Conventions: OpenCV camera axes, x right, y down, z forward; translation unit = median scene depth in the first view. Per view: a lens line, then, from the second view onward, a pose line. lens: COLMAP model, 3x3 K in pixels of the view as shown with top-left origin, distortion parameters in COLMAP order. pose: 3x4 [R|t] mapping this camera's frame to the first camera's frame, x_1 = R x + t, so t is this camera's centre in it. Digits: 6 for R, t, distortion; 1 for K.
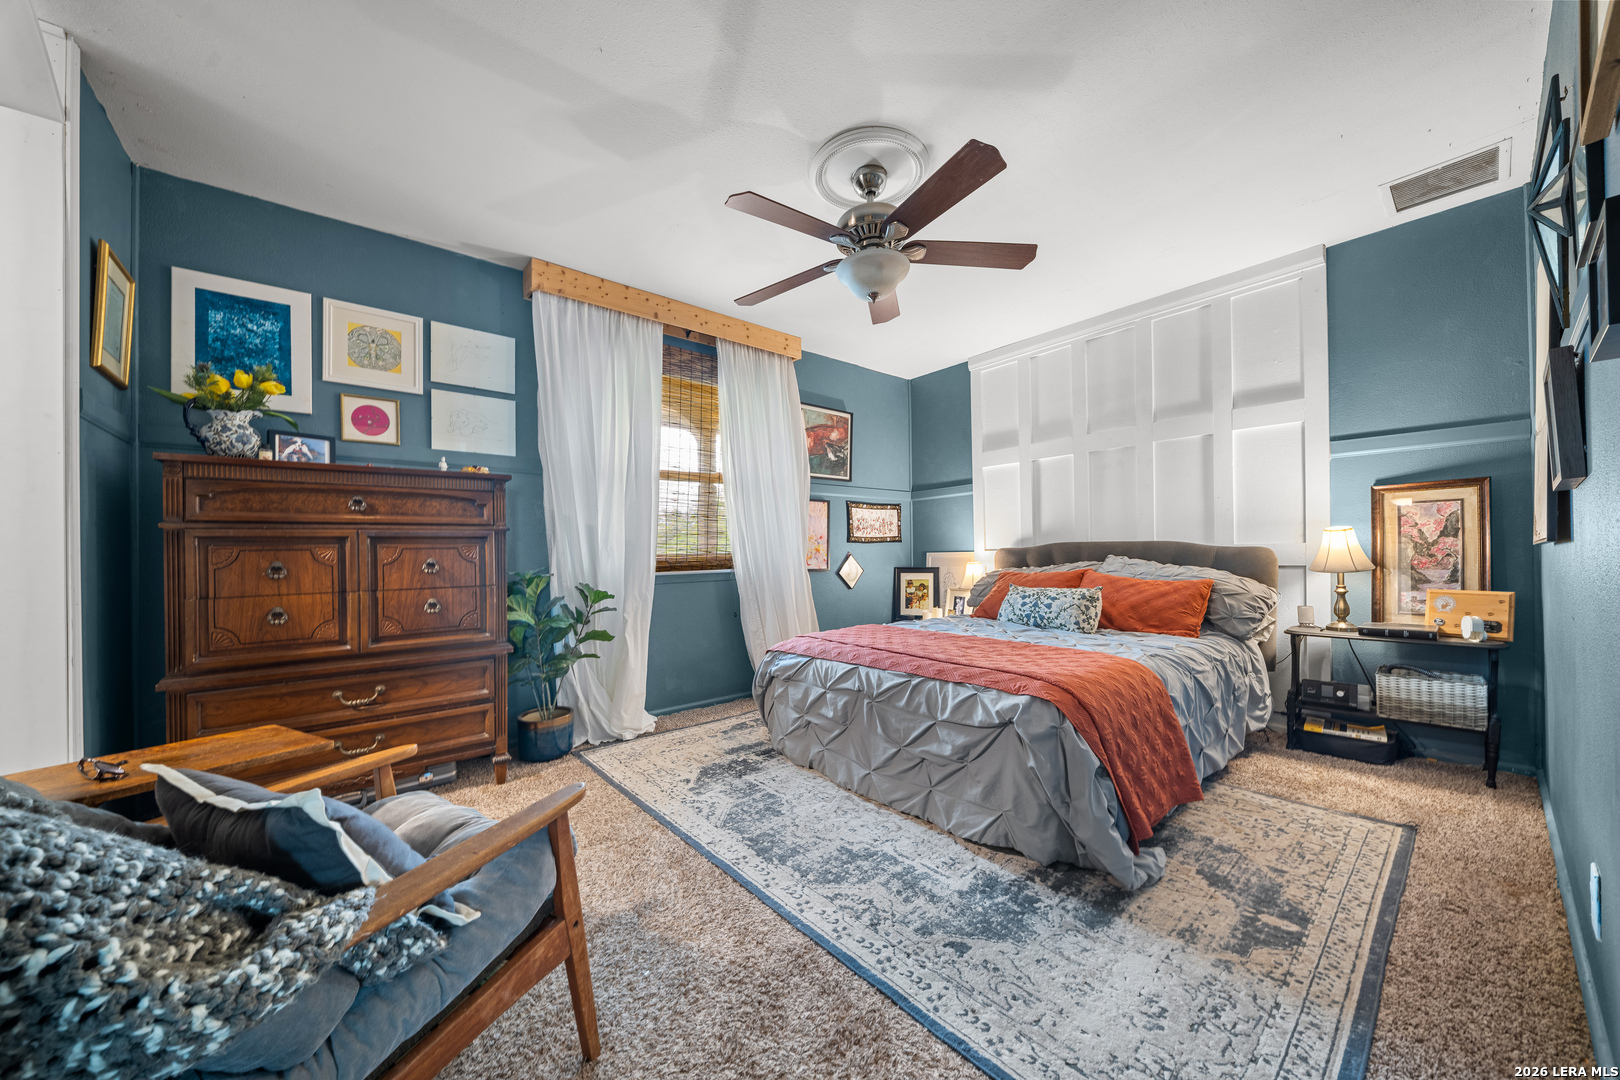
lens RADIAL K [[564.3, 0, 806.1], [0, 564.3, 547.1], [0, 0, 1]] dist [-0.005172, -0.001829]
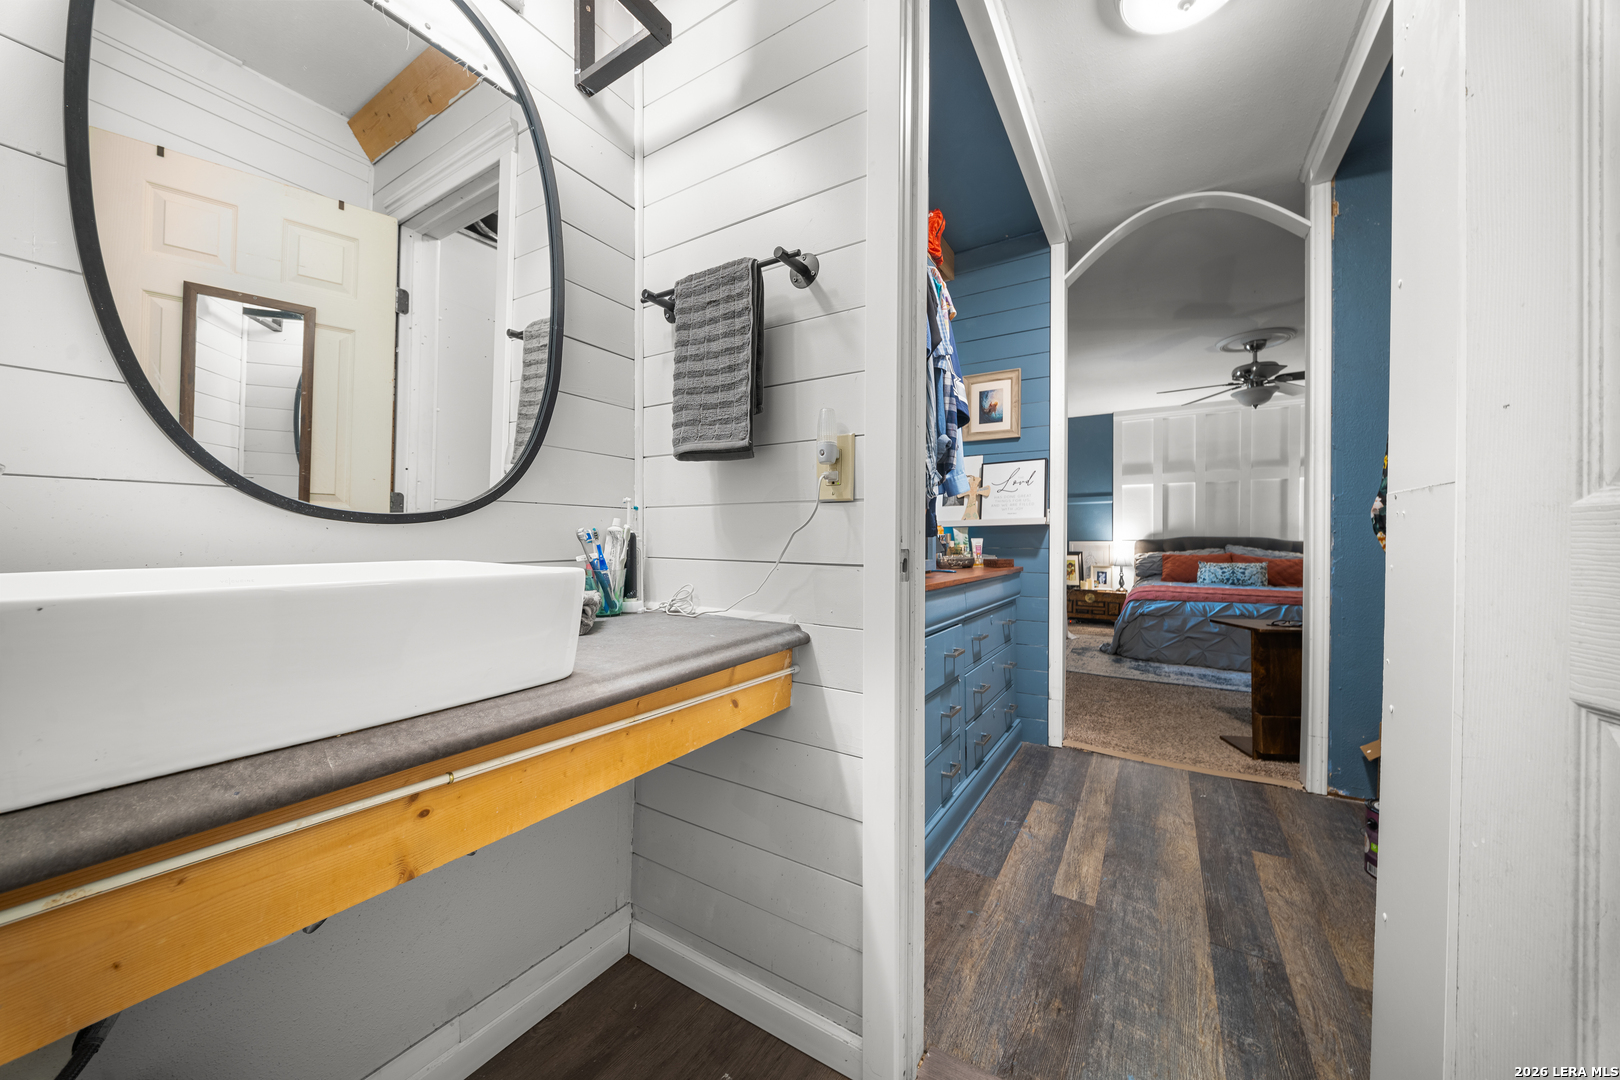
lens RADIAL K [[564.3, 0, 810.2], [0, 564.3, 535.5], [0, 0, 1]] dist [-0.005172, -0.001829]
pose [[0.944661, 0.017436, 0.327584, -1.229815], [-0.018485, 0.999829, 0.000088, 0.010337], [-0.327526, -0.006138, 0.944822, -0.192579]]
